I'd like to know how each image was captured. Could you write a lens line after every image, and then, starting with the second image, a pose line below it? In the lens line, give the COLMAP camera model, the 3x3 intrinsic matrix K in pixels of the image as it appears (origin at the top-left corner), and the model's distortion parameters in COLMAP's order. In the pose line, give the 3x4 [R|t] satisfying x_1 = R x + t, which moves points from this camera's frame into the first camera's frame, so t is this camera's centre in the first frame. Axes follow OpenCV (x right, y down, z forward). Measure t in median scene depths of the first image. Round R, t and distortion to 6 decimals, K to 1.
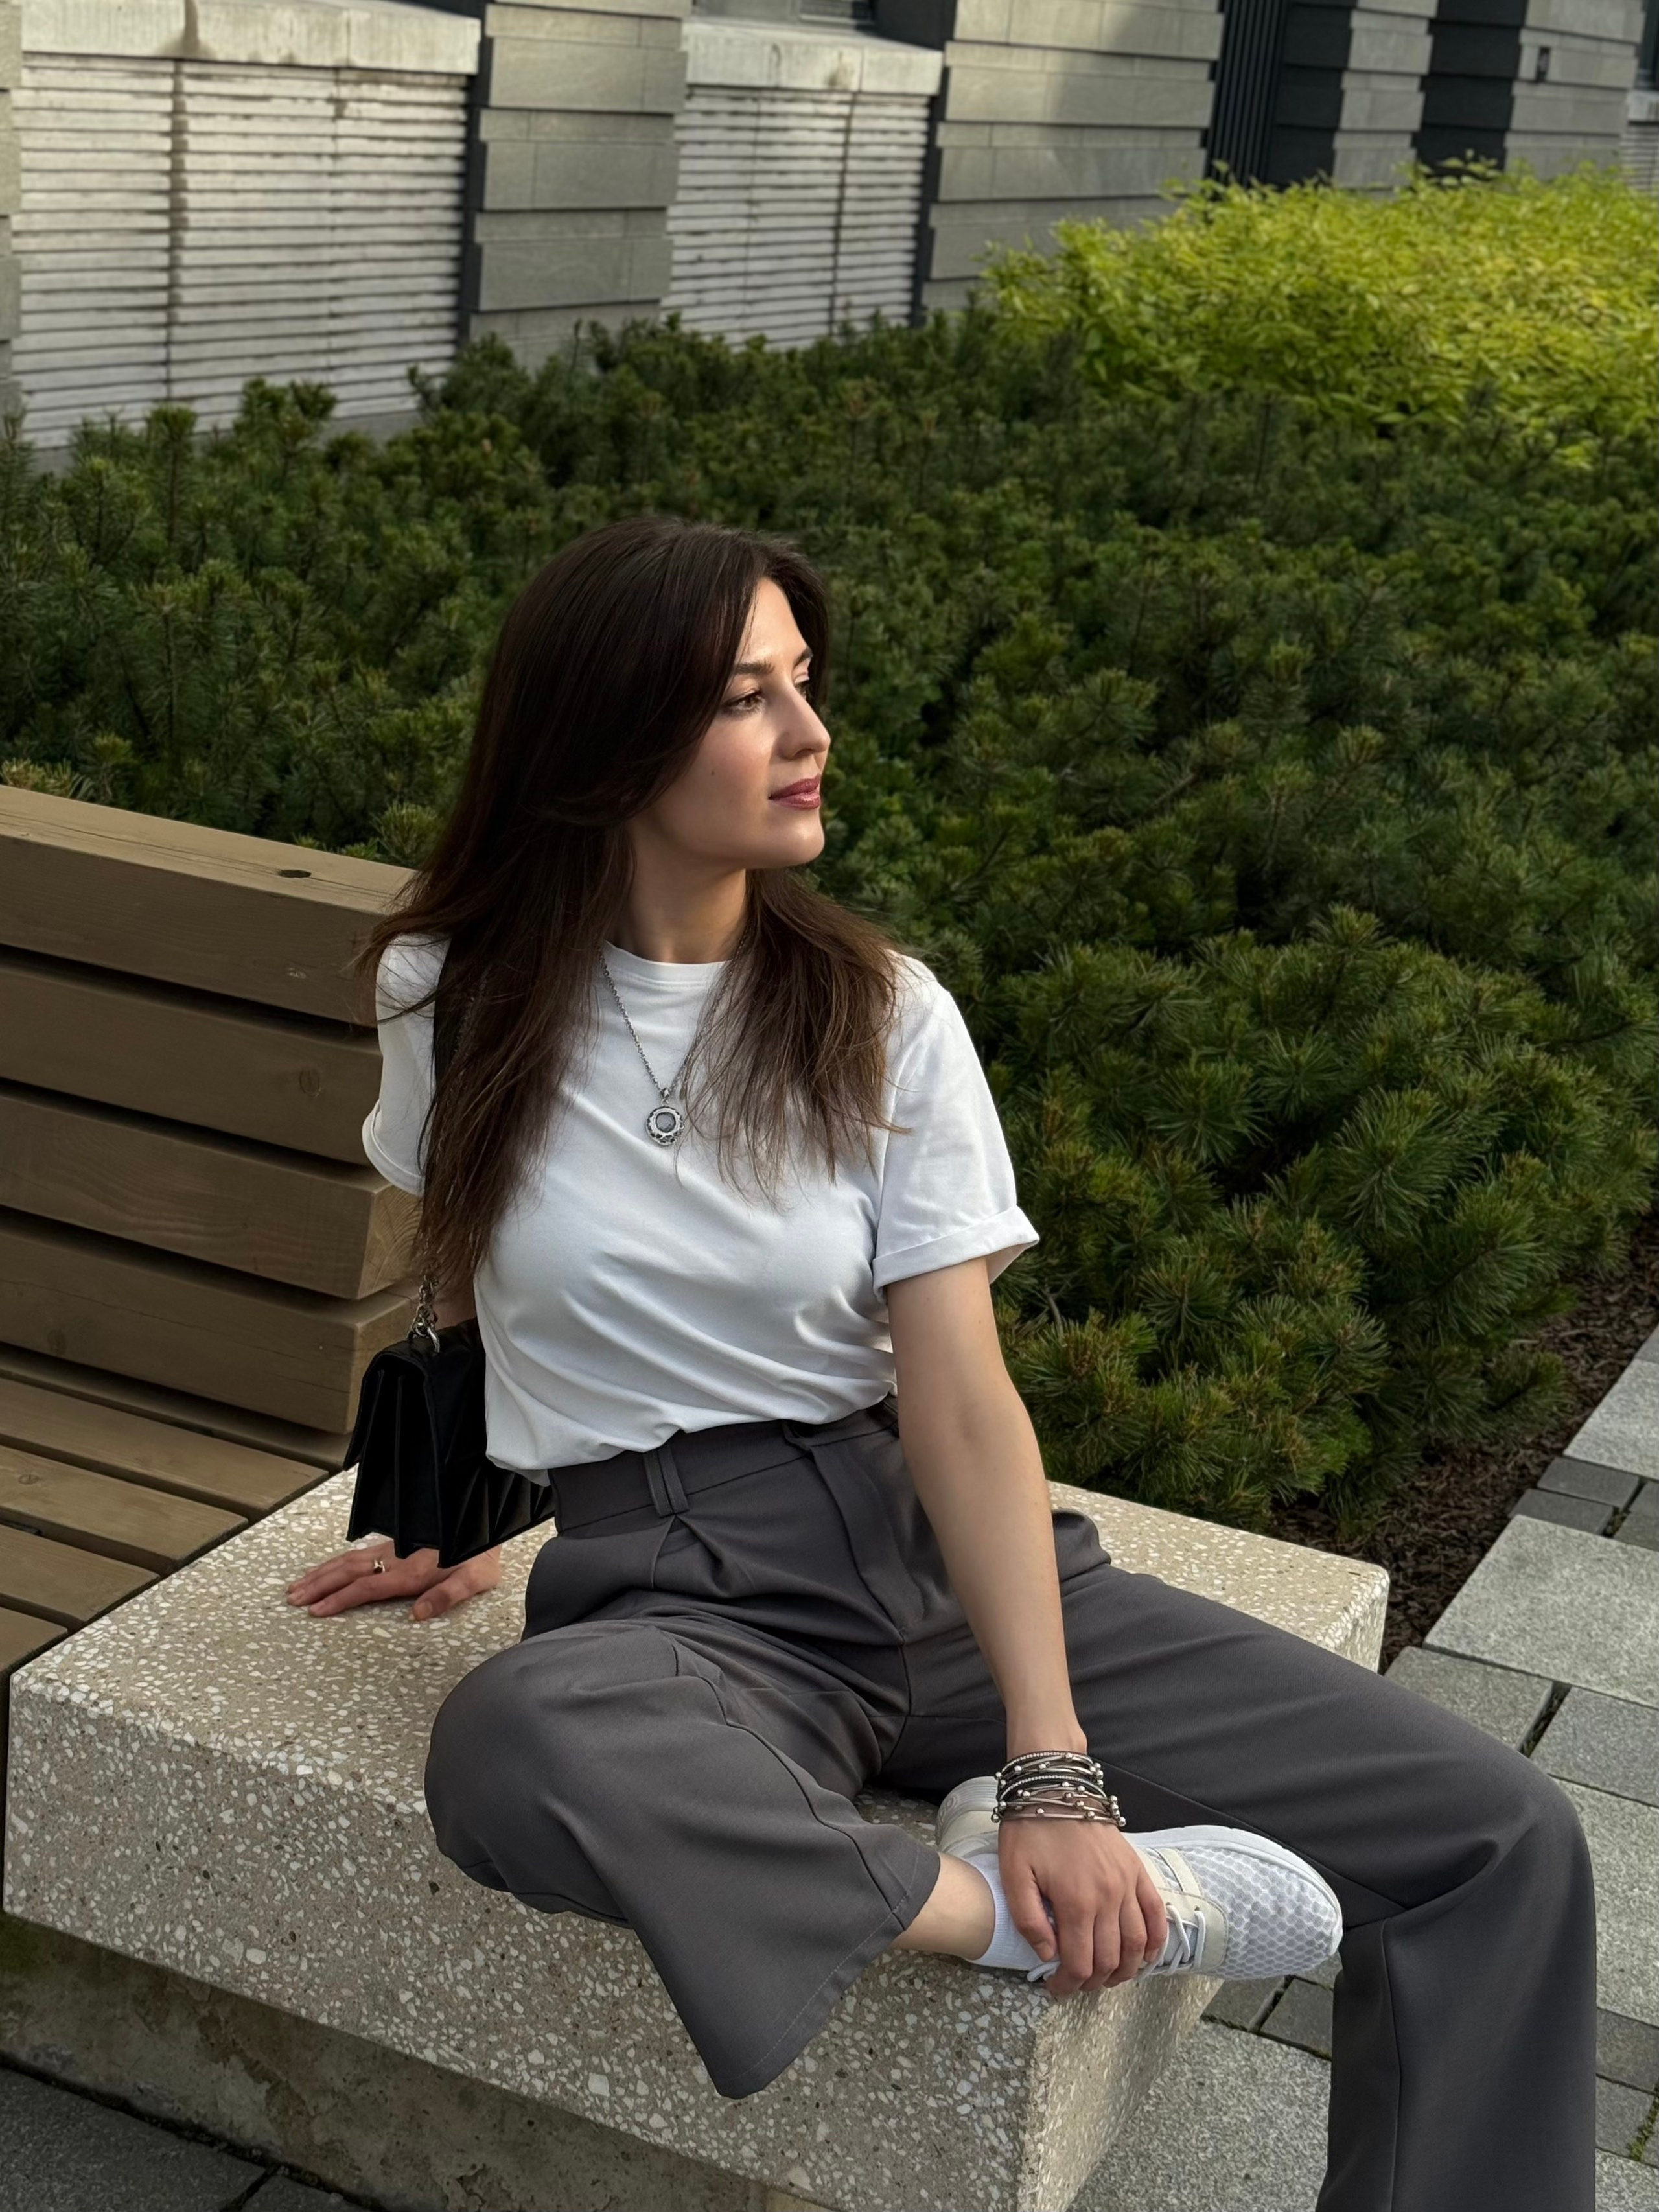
lens RADIAL K [[3322.8, 0, 764.6], [0, 3322.8, 1107.4], [0, 0, 1]] dist [0.131800, -0.054230]
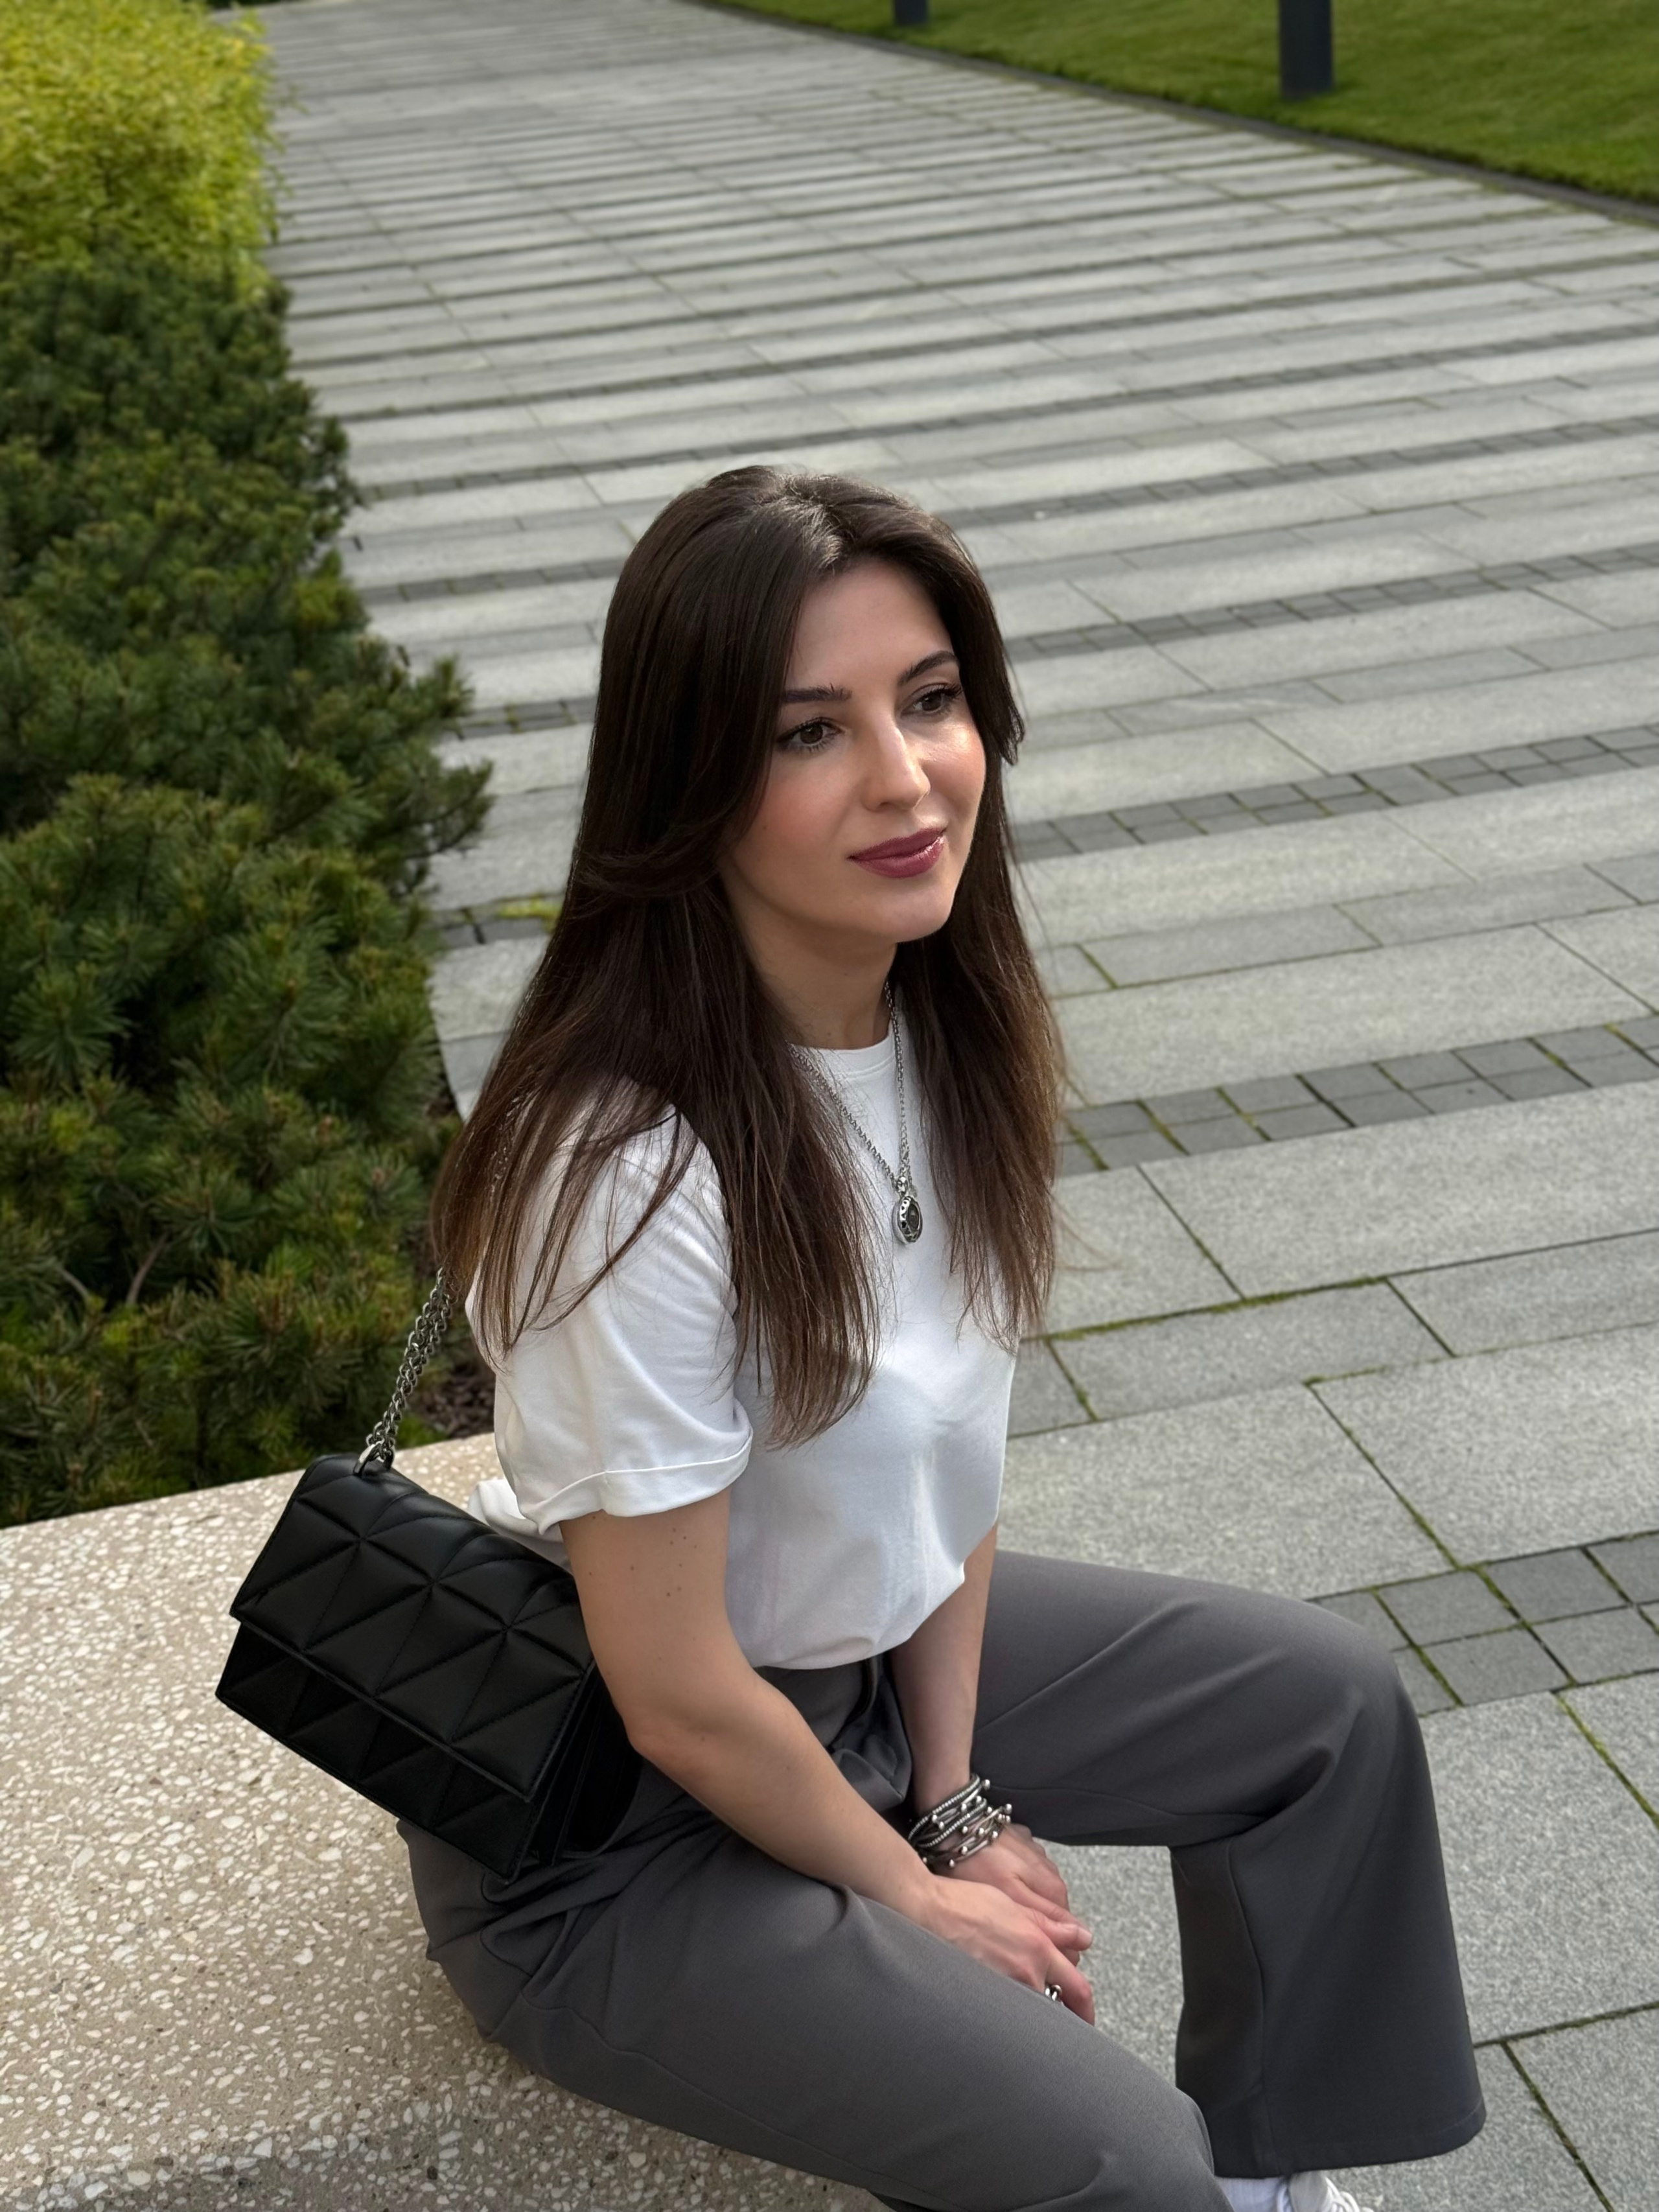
lens RADIAL K [[3027.5, 0, 829.5], [0, 3027.5, 1106.0], [0, 0, 1]] dist [0.178070, -0.385680]
pose [[0.774851, -0.382103, 0.503591, -0.273955], [0.336261, 0.923720, 0.183491, -0.118905], [-0.535289, 0.027160, 0.844232, 0.272061]]
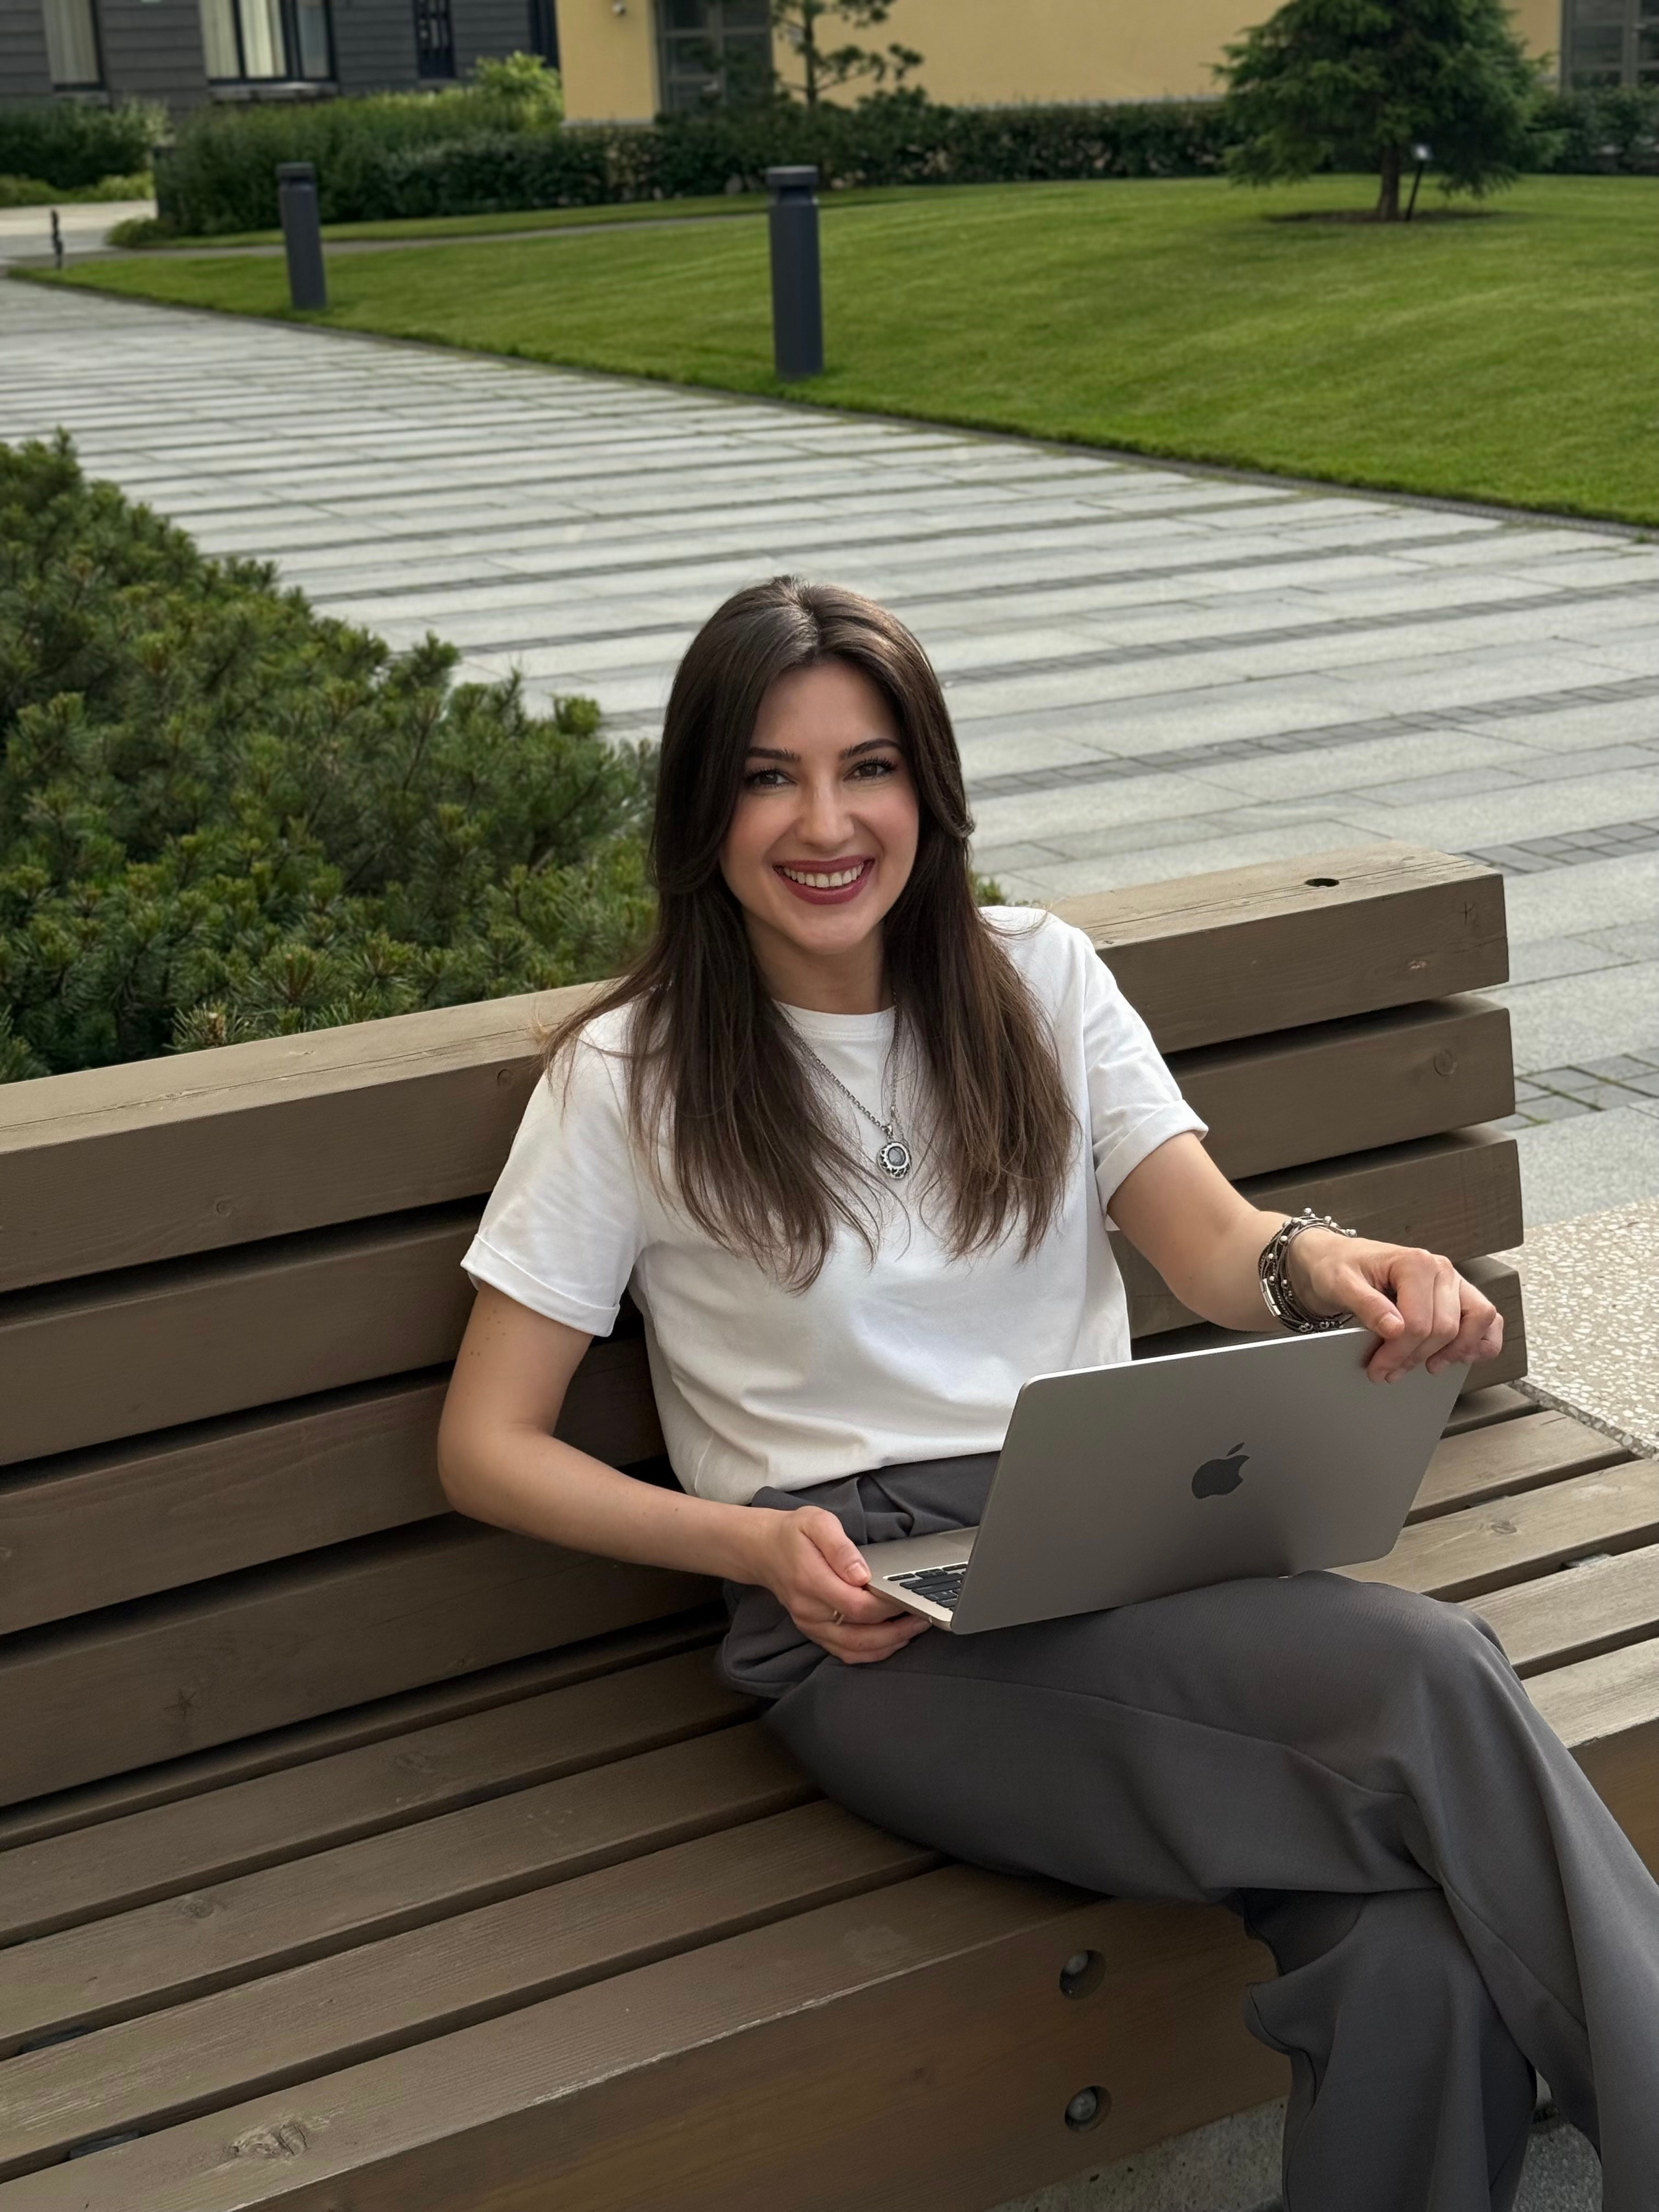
lens RADIAL K [[3027.5, 0, 829.5], [0, 3027.5, 1106.0], [0, 0, 1]] dist [0.178070, -0.385680]
pose [[0.593953, -0.352222, 0.723298, -1.107335], [0.326449, 0.927239, 0.183463, -0.272612], [-0.735290, 0.127151, 0.665718, 0.625597]]
